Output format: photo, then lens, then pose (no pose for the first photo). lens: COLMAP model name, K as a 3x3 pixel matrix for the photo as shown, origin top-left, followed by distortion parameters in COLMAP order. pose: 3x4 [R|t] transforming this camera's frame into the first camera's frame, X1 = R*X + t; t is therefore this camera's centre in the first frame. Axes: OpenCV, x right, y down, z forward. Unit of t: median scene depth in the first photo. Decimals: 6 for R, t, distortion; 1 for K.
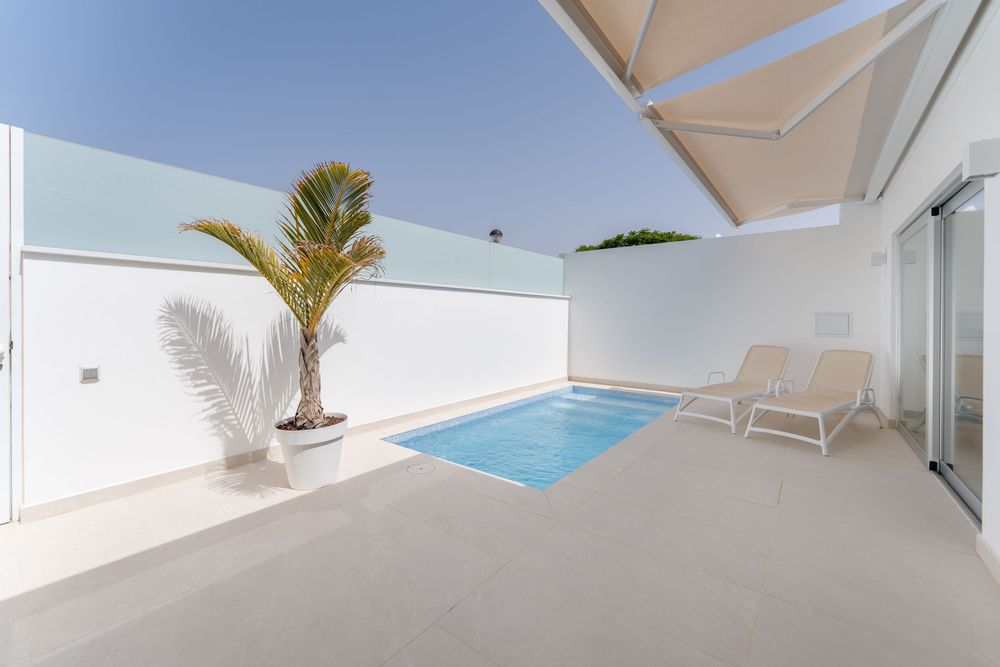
lens RADIAL K [[407.0, 0, 499.3], [0, 407.0, 320.1], [0, 0, 1]] dist [-0.000752, -0.000687]
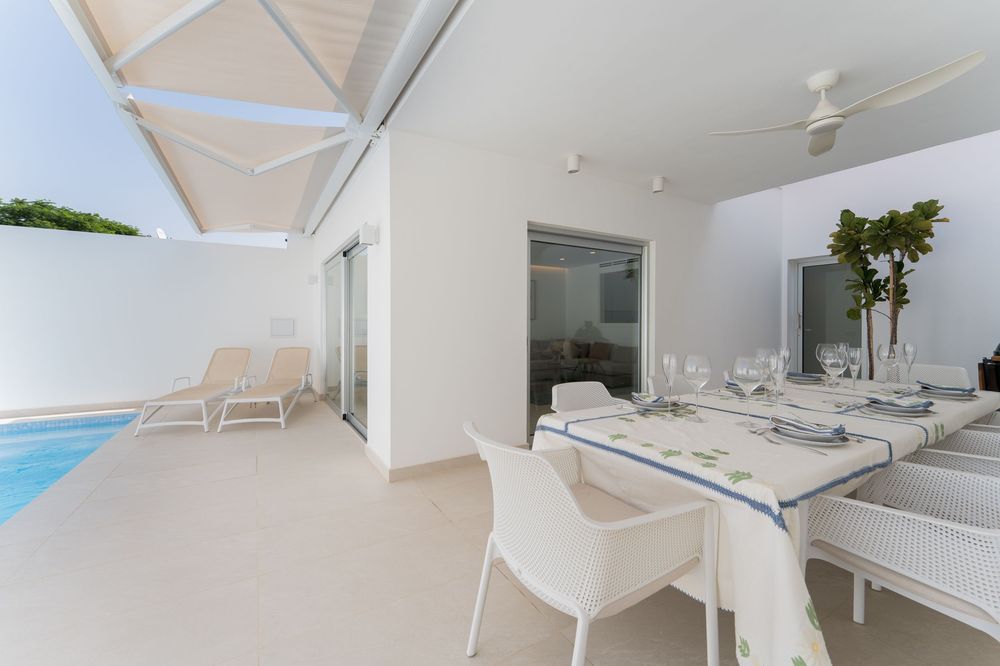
lens RADIAL K [[407.0, 0, 499.3], [0, 407.0, 319.6], [0, 0, 1]] dist [-0.000752, -0.000687]
pose [[0.365356, 0.004890, 0.930855, -0.129424], [0.008094, 0.999932, -0.008430, 0.002274], [-0.930833, 0.010614, 0.365292, -0.096418]]
